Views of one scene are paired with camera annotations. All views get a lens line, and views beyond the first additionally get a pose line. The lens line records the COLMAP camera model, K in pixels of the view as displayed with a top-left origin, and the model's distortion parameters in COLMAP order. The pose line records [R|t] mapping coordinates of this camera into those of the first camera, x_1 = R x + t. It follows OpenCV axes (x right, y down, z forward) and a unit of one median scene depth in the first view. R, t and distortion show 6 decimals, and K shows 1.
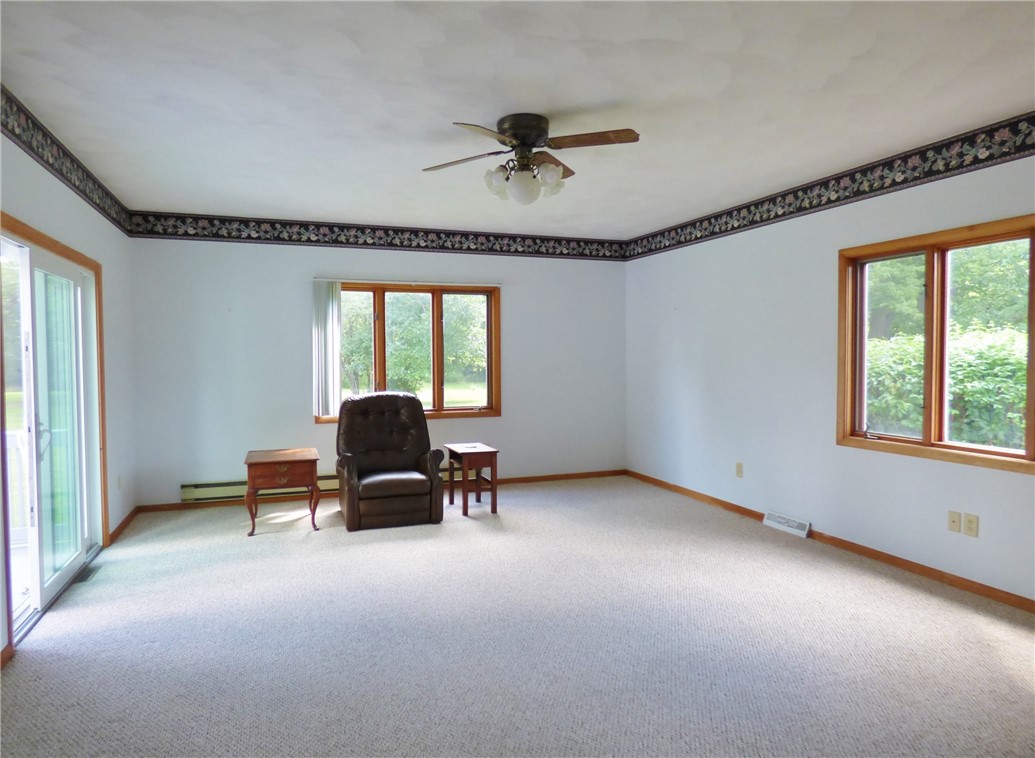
lens RADIAL K [[648.9, 0, 517.5], [0, 648.9, 379.0], [0, 0, 1]] dist [-0.012521, 0.001787]
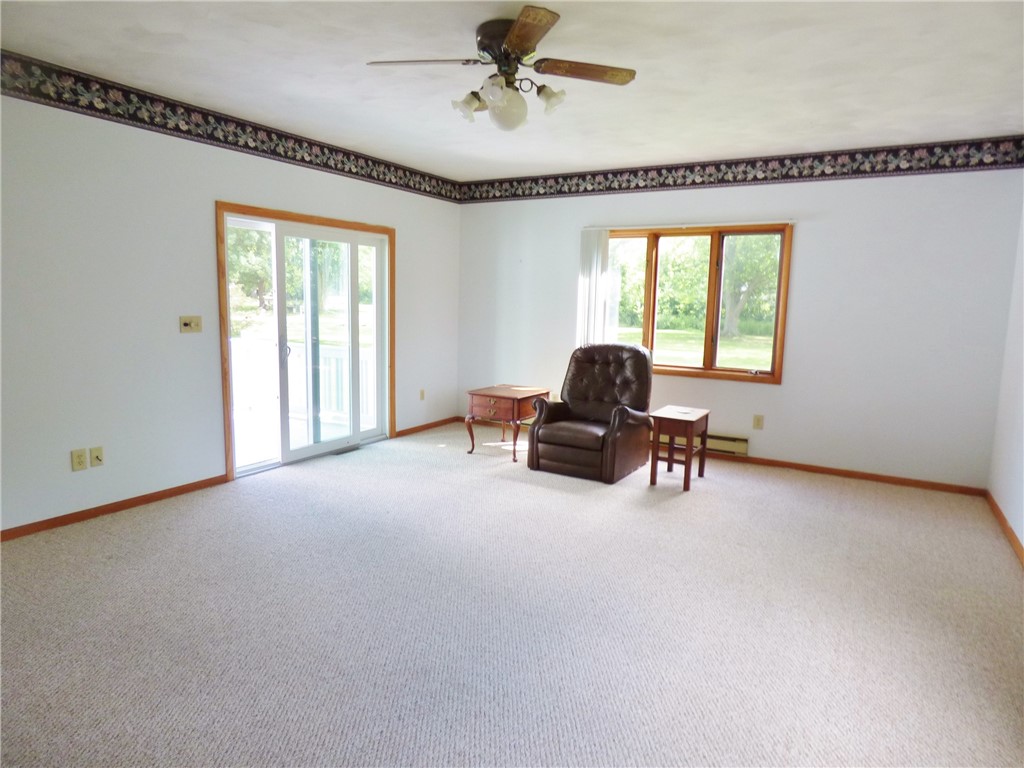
lens RADIAL K [[630.6, 0, 509.3], [0, 630.6, 383.2], [0, 0, 1]] dist [-0.002528, -0.001888]
pose [[0.630052, 0.129832, -0.765622, 0.439487], [-0.050976, 0.990713, 0.126052, -0.031651], [0.774878, -0.040391, 0.630819, 0.273821]]
